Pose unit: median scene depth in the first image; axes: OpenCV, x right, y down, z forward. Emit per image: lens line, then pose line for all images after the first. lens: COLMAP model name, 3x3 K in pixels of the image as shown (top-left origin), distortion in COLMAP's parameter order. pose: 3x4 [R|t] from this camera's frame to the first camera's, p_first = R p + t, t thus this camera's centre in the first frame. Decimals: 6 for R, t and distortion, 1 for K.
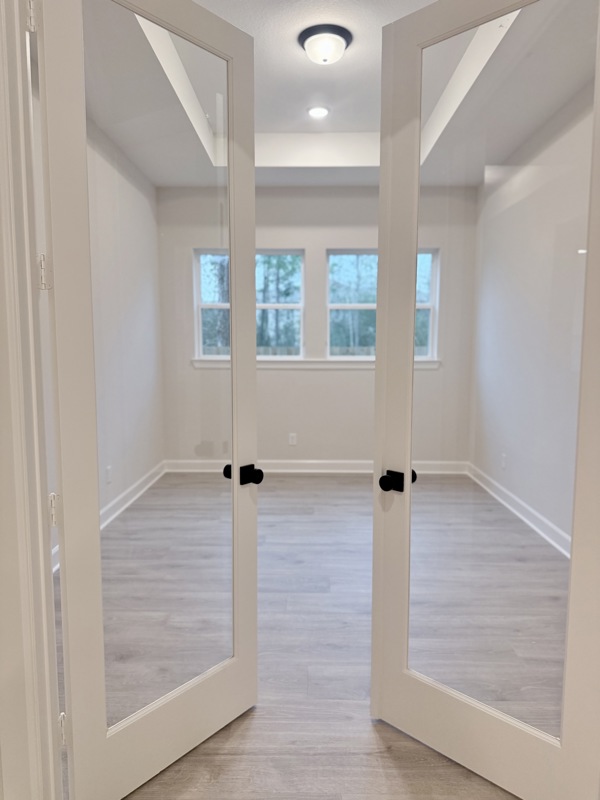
lens RADIAL K [[572.6, 0, 303.2], [0, 572.6, 401.6], [0, 0, 1]] dist [0.036862, -0.060179]
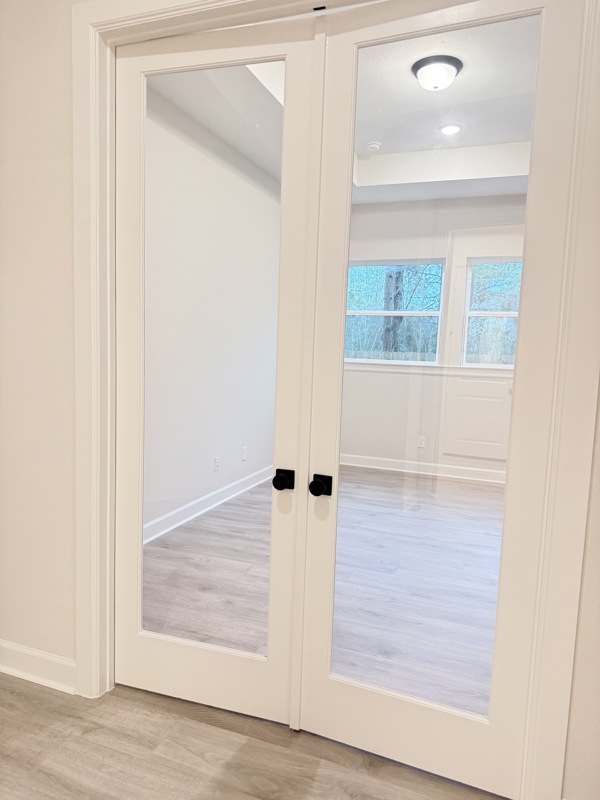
lens RADIAL K [[572.6, 0, 301.3], [0, 572.6, 403.3], [0, 0, 1]] dist [0.036862, -0.060179]
pose [[0.938743, 0.069889, -0.337457, 0.207555], [-0.072483, 0.997357, 0.004922, 0.012187], [0.336910, 0.019839, 0.941328, -0.092856]]
